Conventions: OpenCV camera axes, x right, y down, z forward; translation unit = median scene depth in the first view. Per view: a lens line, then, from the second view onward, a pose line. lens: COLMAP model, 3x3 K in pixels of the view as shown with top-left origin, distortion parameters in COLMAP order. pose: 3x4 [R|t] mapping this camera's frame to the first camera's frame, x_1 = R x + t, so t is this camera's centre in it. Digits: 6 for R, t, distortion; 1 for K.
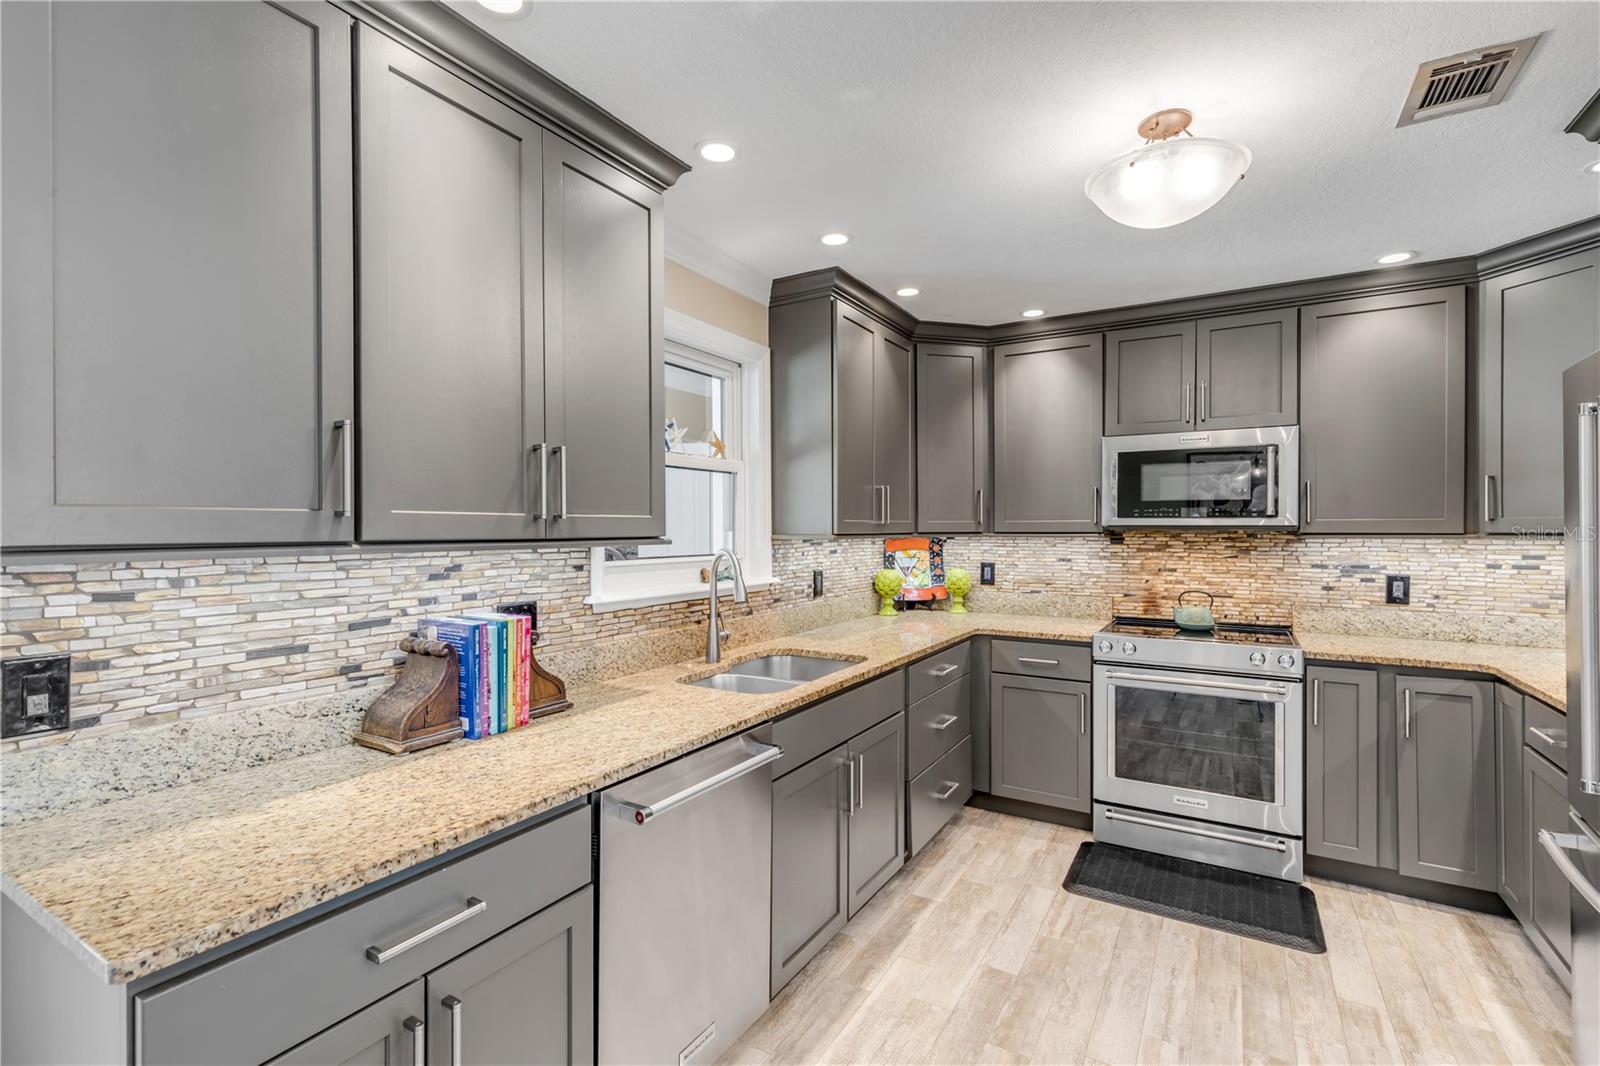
lens RADIAL K [[719.3, 0, 798.8], [0, 719.3, 532.1], [0, 0, 1]] dist [0.006492, -0.001741]
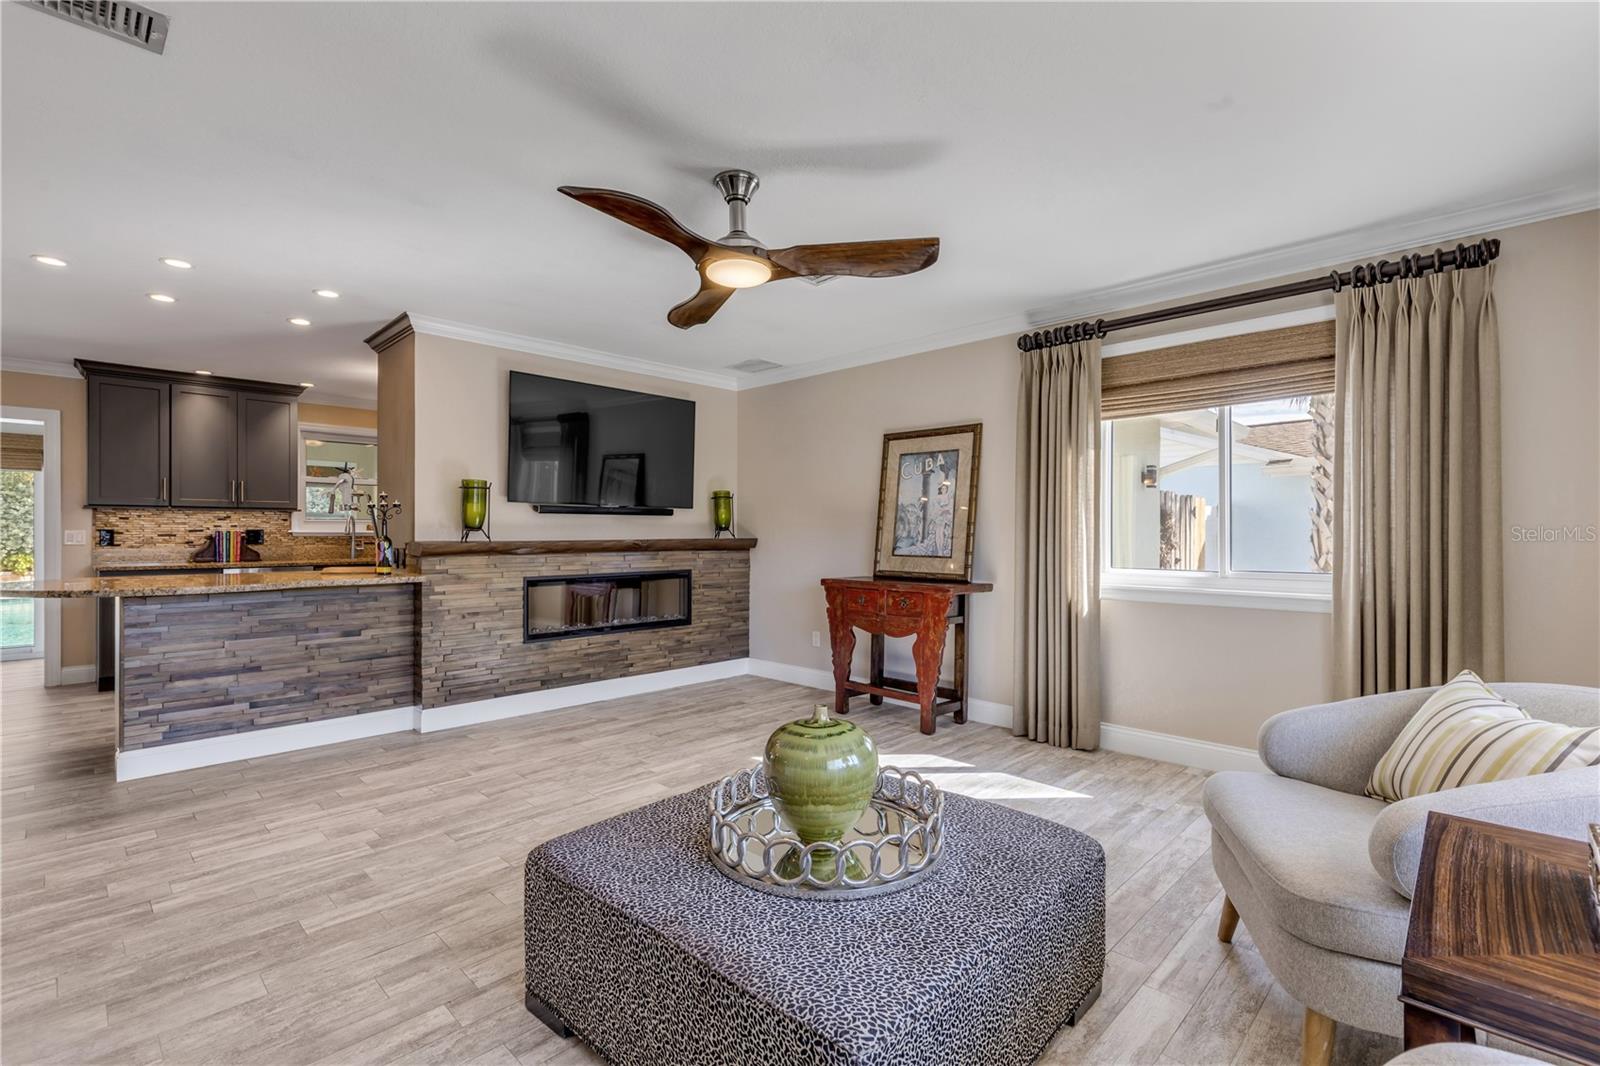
lens RADIAL K [[728.3, 0, 798.5], [0, 728.3, 531.2], [0, 0, 1]] dist [0.007527, -0.001709]
pose [[0.971963, 0.001155, -0.235132, 2.067269], [-0.003199, 0.999960, -0.008314, 0.096334], [0.235113, 0.008833, 0.971928, -1.199582]]
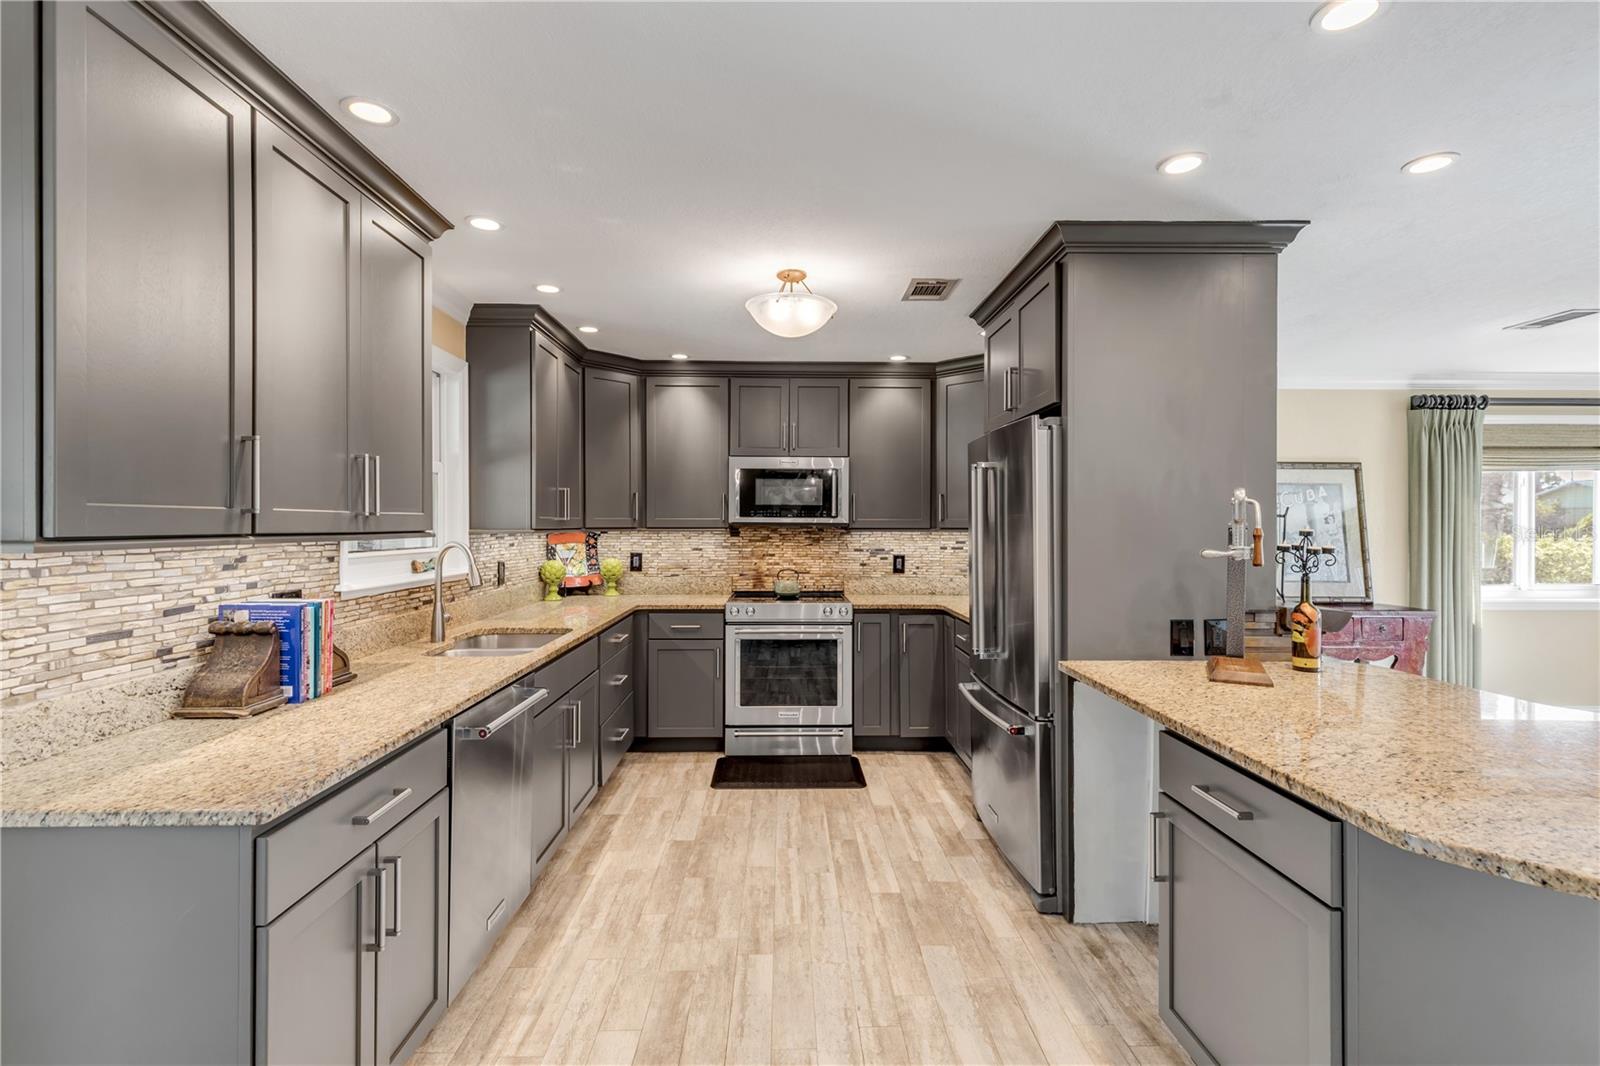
lens RADIAL K [[728.3, 0, 797.6], [0, 728.3, 524.4], [0, 0, 1]] dist [0.007527, -0.001709]
pose [[0.845650, 0.003007, 0.533729, -0.252914], [-0.000393, 0.999987, -0.005011, 0.001604], [-0.533737, 0.004027, 0.845641, -0.278286]]
